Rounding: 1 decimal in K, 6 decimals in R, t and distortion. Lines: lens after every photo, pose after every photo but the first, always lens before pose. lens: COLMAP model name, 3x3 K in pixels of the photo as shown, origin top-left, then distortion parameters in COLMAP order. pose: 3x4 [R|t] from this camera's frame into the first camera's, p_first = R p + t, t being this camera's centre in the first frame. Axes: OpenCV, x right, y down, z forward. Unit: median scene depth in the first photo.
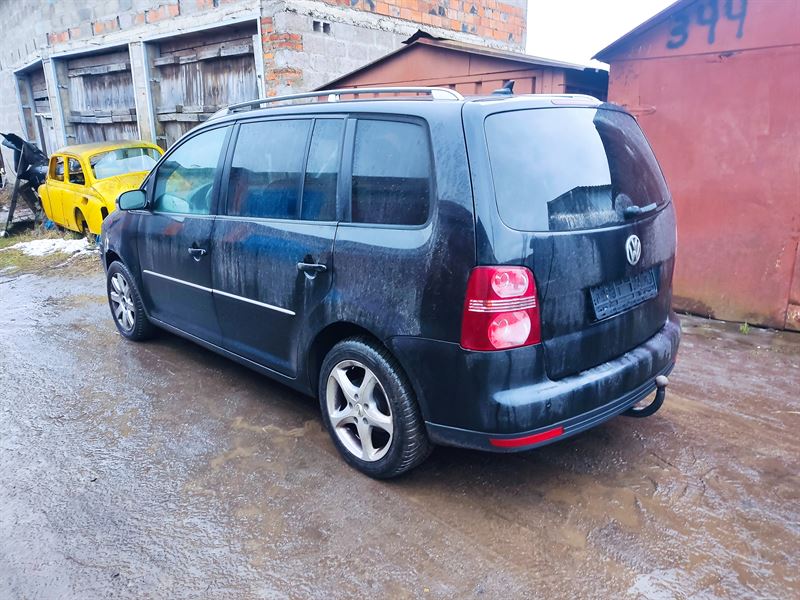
lens RADIAL K [[602.2, 0, 400.0], [0, 602.2, 300.0], [0, 0, 1]] dist [0.007470, 0.003059]
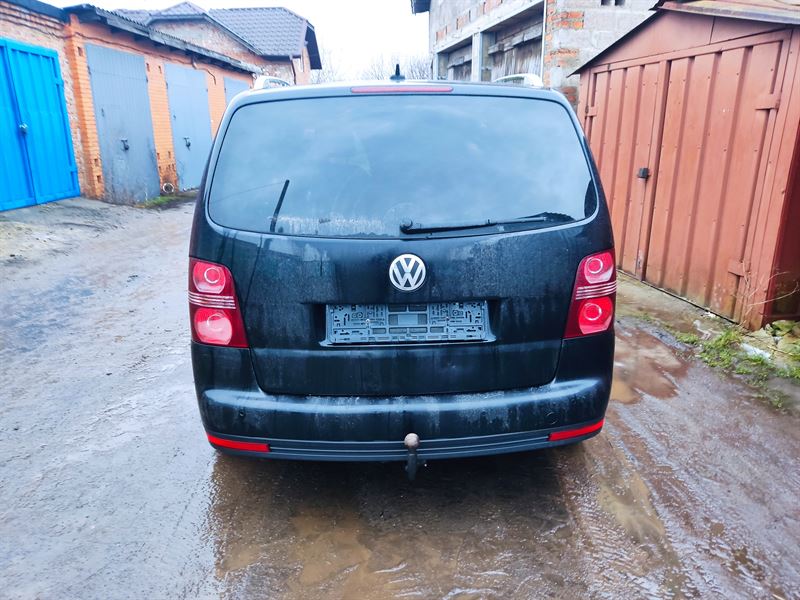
lens RADIAL K [[602.2, 0, 400.0], [0, 602.2, 300.0], [0, 0, 1]] dist [0.007470, 0.003059]
pose [[0.754110, 0.188647, -0.629071, 0.686017], [-0.171551, 0.981184, 0.088589, -0.088584], [0.633946, 0.041112, 0.772283, 0.288292]]
